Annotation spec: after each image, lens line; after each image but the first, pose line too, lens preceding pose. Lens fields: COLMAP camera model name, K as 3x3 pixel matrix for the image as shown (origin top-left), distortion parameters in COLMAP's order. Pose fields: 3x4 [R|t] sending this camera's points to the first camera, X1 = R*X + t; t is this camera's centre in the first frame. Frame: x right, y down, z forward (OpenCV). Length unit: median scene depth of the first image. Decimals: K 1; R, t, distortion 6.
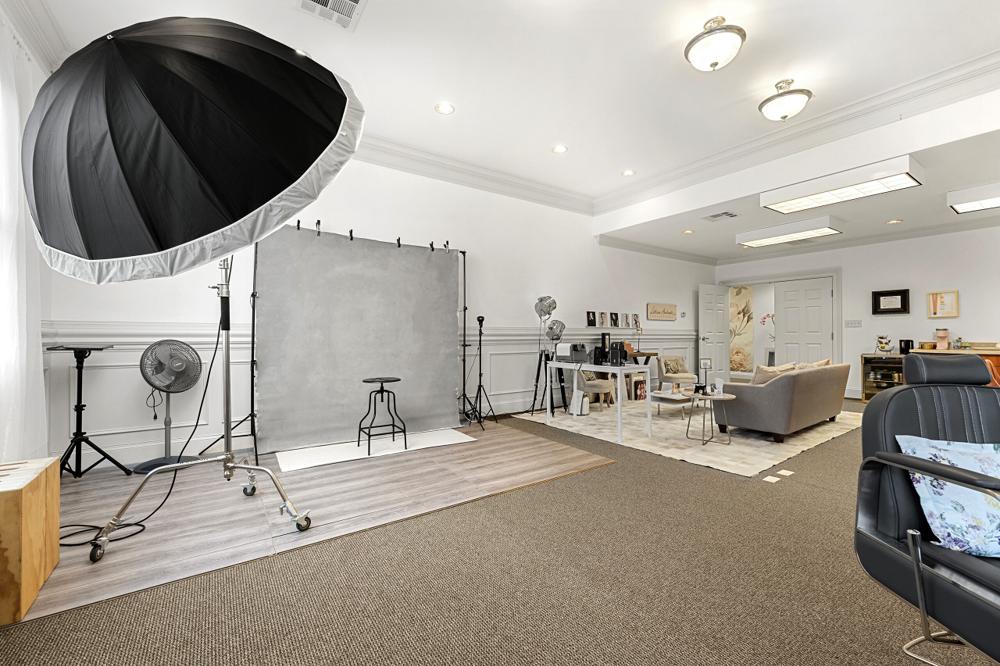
lens RADIAL K [[404.7, 0, 497.1], [0, 404.7, 335.3], [0, 0, 1]] dist [-0.001910, -0.000017]
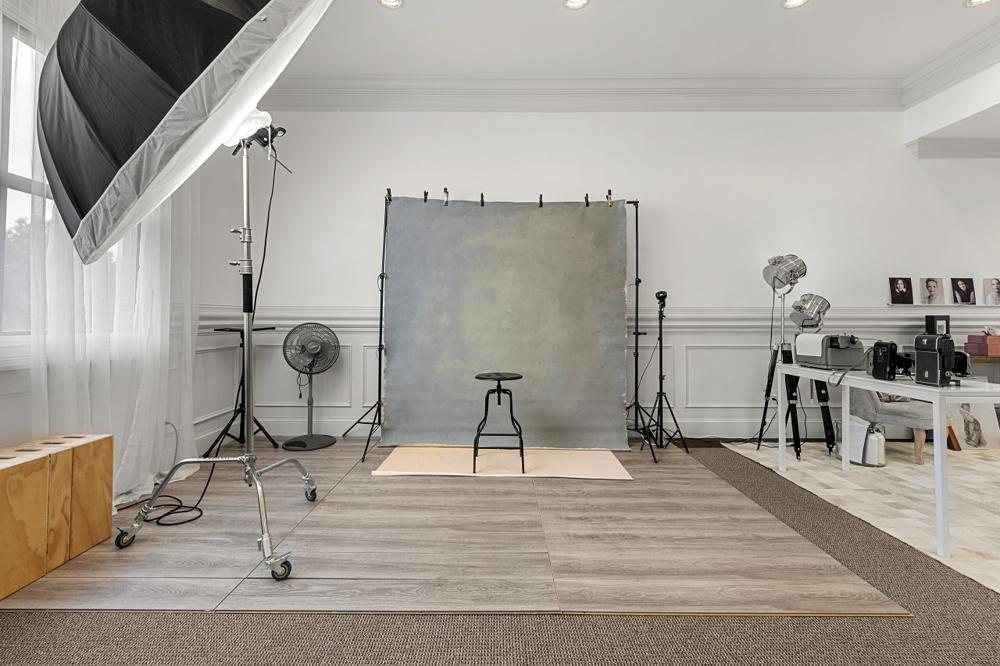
lens RADIAL K [[414.5, 0, 495.5], [0, 414.5, 309.4], [0, 0, 1]] dist [-0.001022, -0.000175]
pose [[0.820388, -0.011729, -0.571687, 0.164204], [-0.002294, 0.999714, -0.023801, 0.000721], [0.571803, 0.020838, 0.820127, 0.334409]]
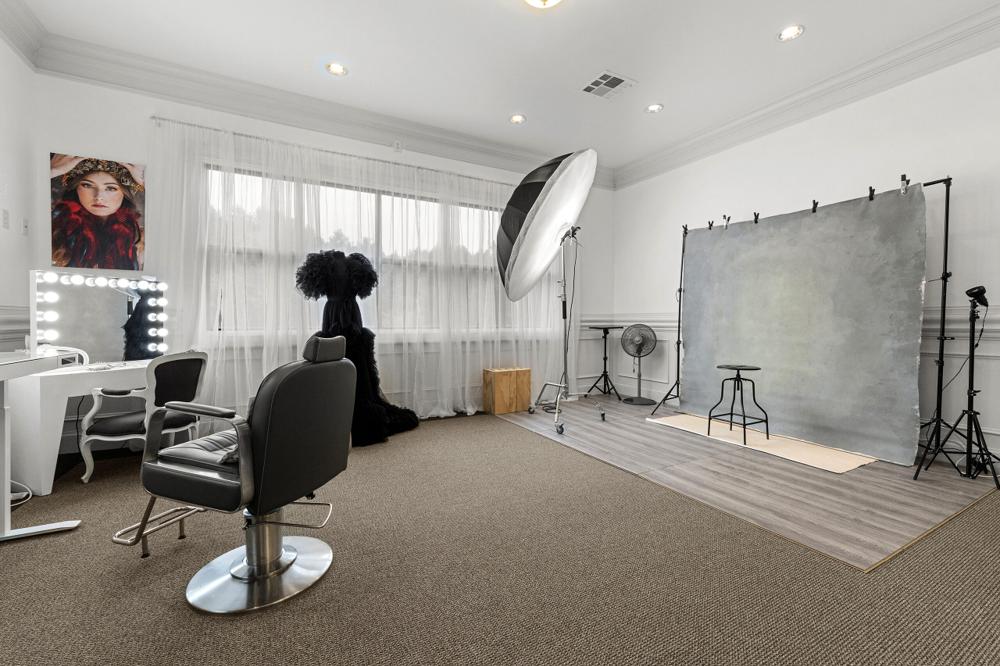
lens RADIAL K [[408.3, 0, 496.4], [0, 408.3, 327.9], [0, 0, 1]] dist [-0.001853, -0.000313]
pose [[-0.104891, 0.015949, -0.994356, 0.731721], [0.000604, 0.999872, 0.015974, -0.000085], [0.994484, 0.001075, -0.104887, 0.517433]]
